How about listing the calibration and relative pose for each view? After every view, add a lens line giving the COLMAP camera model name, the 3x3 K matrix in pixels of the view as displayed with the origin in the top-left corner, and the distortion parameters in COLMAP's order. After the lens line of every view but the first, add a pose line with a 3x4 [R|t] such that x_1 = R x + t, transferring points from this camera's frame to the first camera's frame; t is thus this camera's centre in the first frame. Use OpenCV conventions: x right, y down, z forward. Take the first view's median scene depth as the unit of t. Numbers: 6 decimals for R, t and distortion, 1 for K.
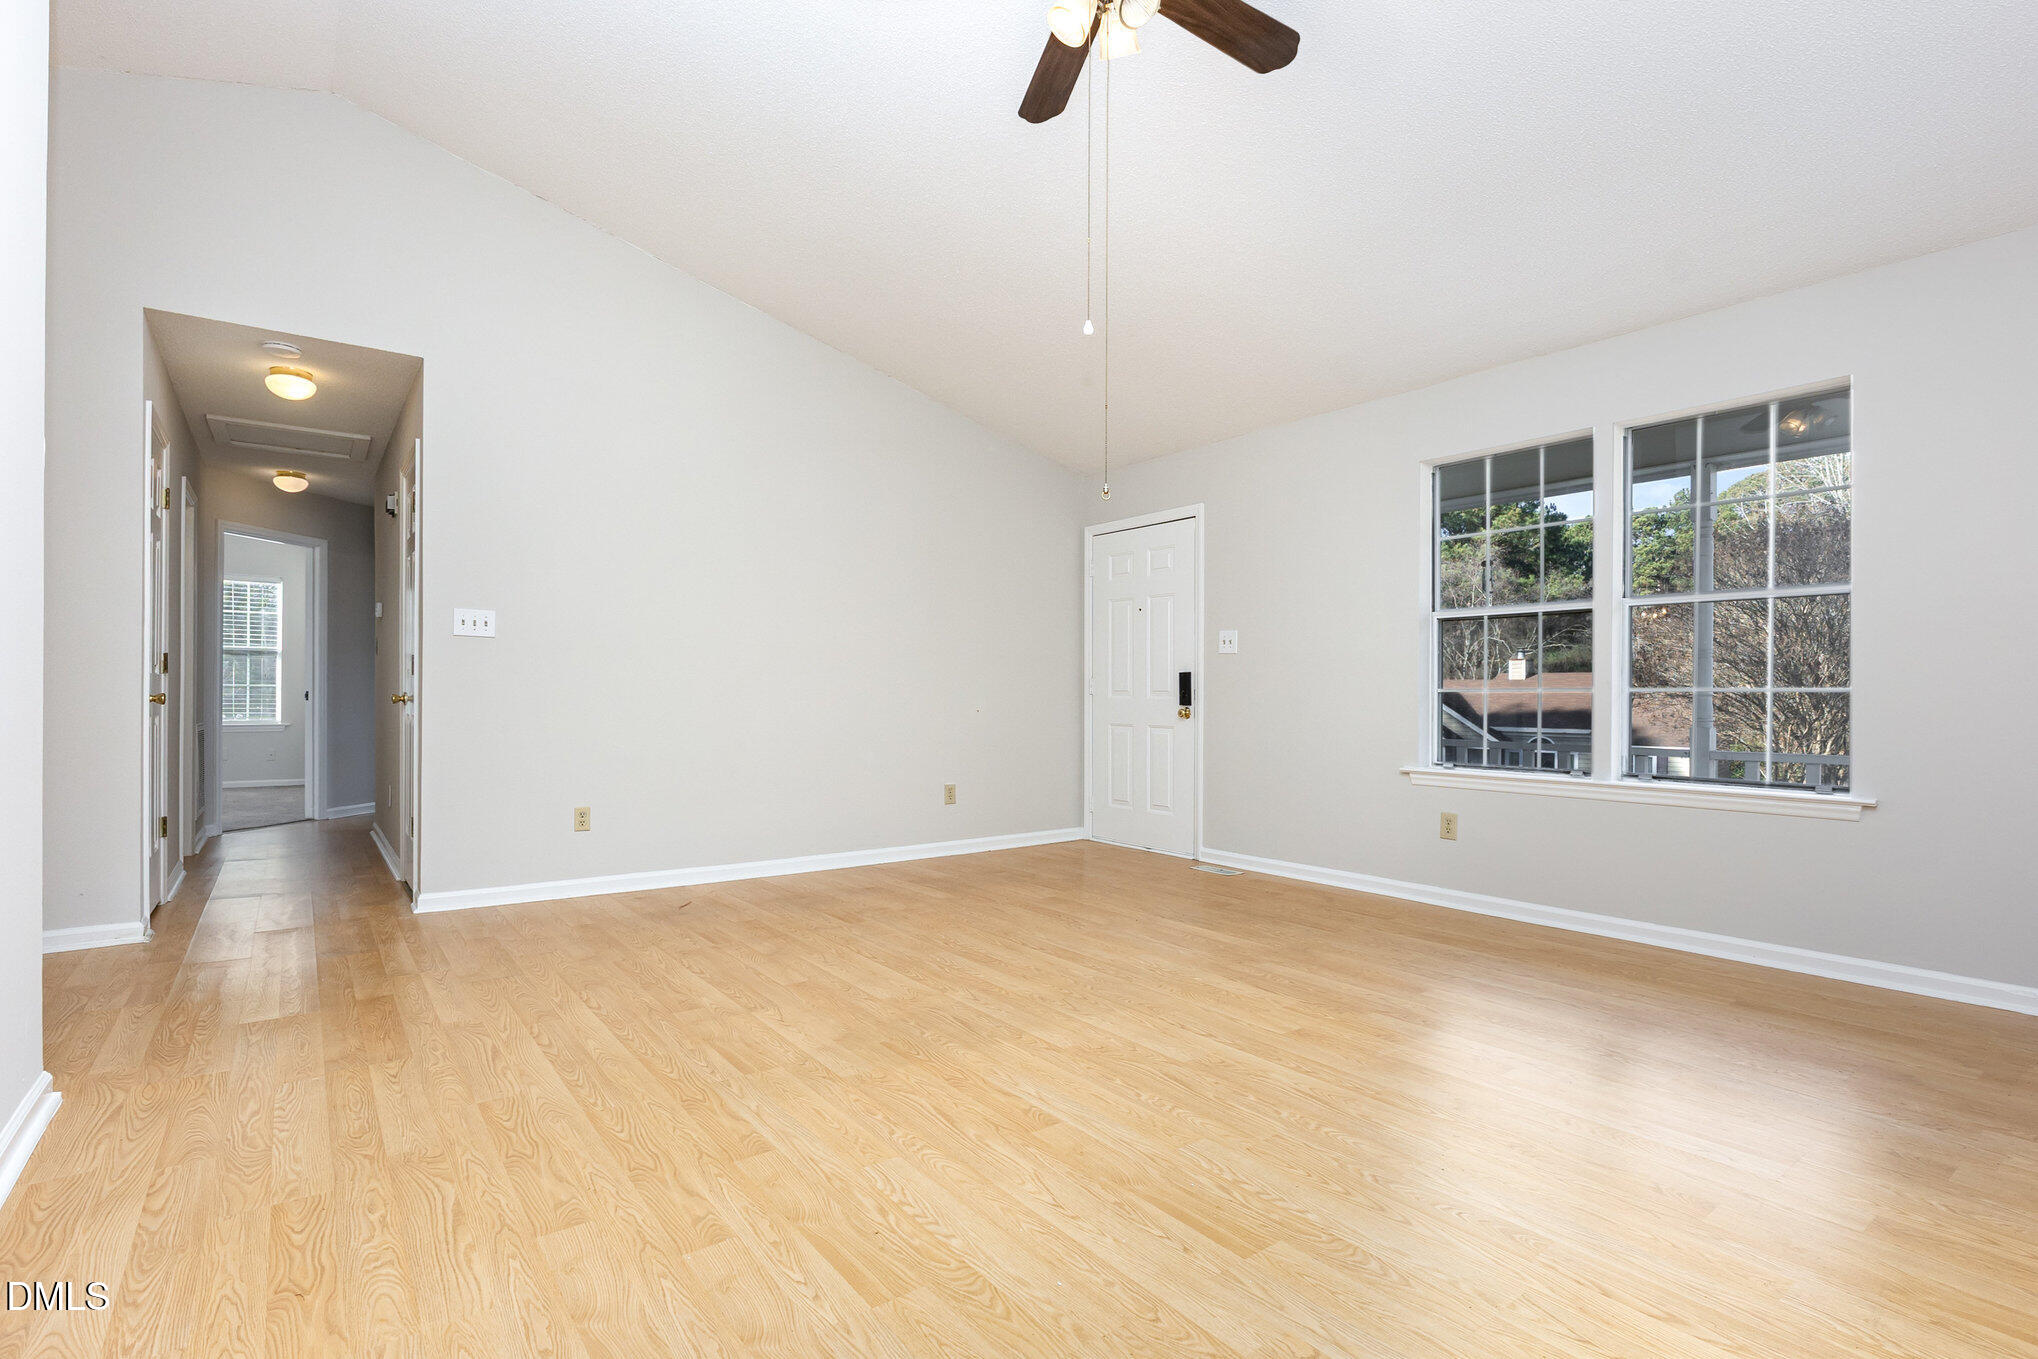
lens RADIAL K [[966.4, 0, 1019.6], [0, 966.4, 688.1], [0, 0, 1]] dist [-0.012326, -0.000104]
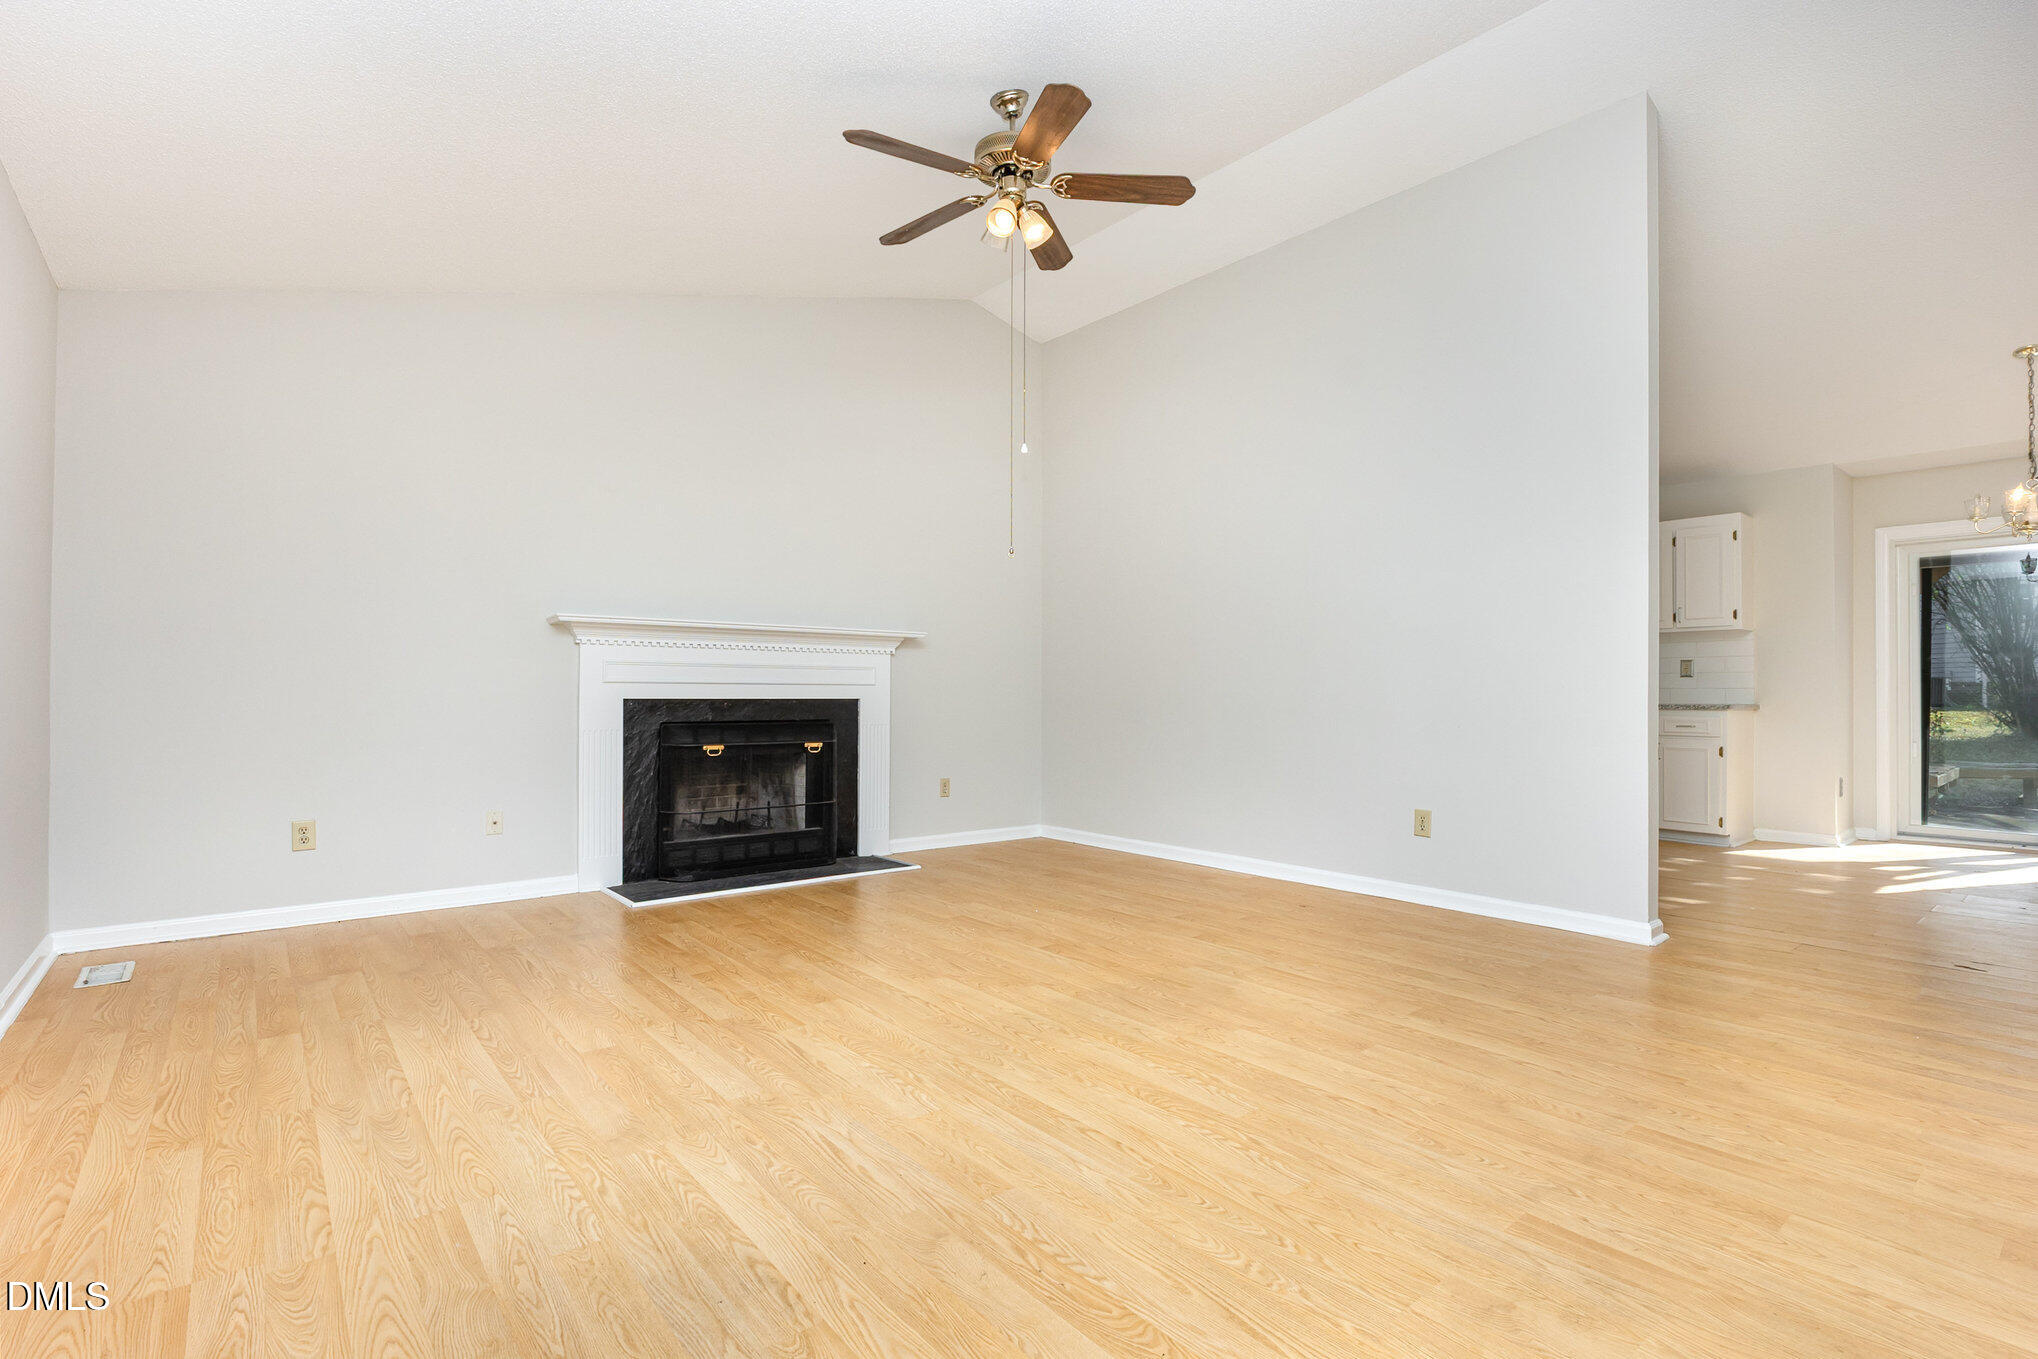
lens RADIAL K [[966.4, 0, 1016.8], [0, 966.4, 686.3], [0, 0, 1]] dist [-0.012326, -0.000104]
pose [[-0.999332, -0.008697, -0.035503, 0.098407], [-0.008215, 0.999872, -0.013718, 0.013357], [0.035618, -0.013417, -0.999275, 1.830266]]
